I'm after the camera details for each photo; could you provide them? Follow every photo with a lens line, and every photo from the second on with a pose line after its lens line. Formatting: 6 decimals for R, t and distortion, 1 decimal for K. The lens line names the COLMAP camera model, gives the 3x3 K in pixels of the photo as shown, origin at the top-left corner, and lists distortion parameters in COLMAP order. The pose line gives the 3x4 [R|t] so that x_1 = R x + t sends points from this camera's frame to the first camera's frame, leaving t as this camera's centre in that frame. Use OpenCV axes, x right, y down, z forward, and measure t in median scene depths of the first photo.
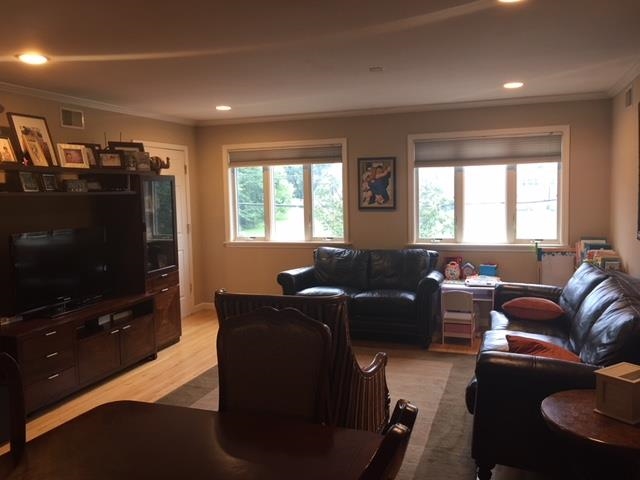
lens RADIAL K [[546.8, 0, 320.0], [0, 546.8, 240.0], [0, 0, 1]] dist [0.005793, 0.001832]
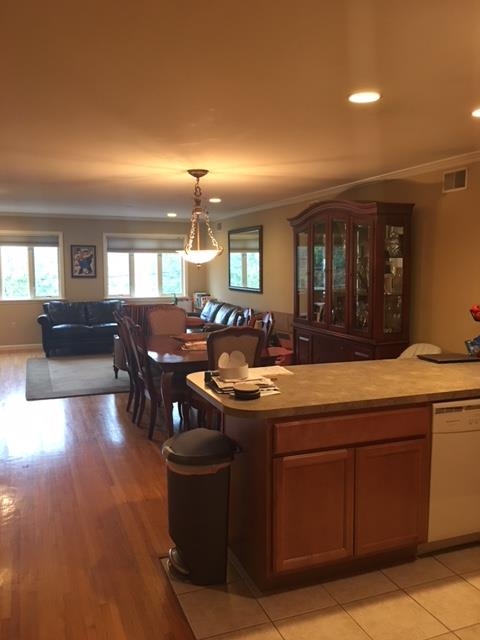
lens RADIAL K [[546.8, 0, 240.0], [0, 546.8, 320.0], [0, 0, 1]] dist [0.005793, 0.001832]
pose [[0.731456, -0.047011, 0.680267, -0.675993], [0.042235, 0.998829, 0.023612, 0.052095], [-0.680580, 0.011460, 0.732584, -0.504761]]
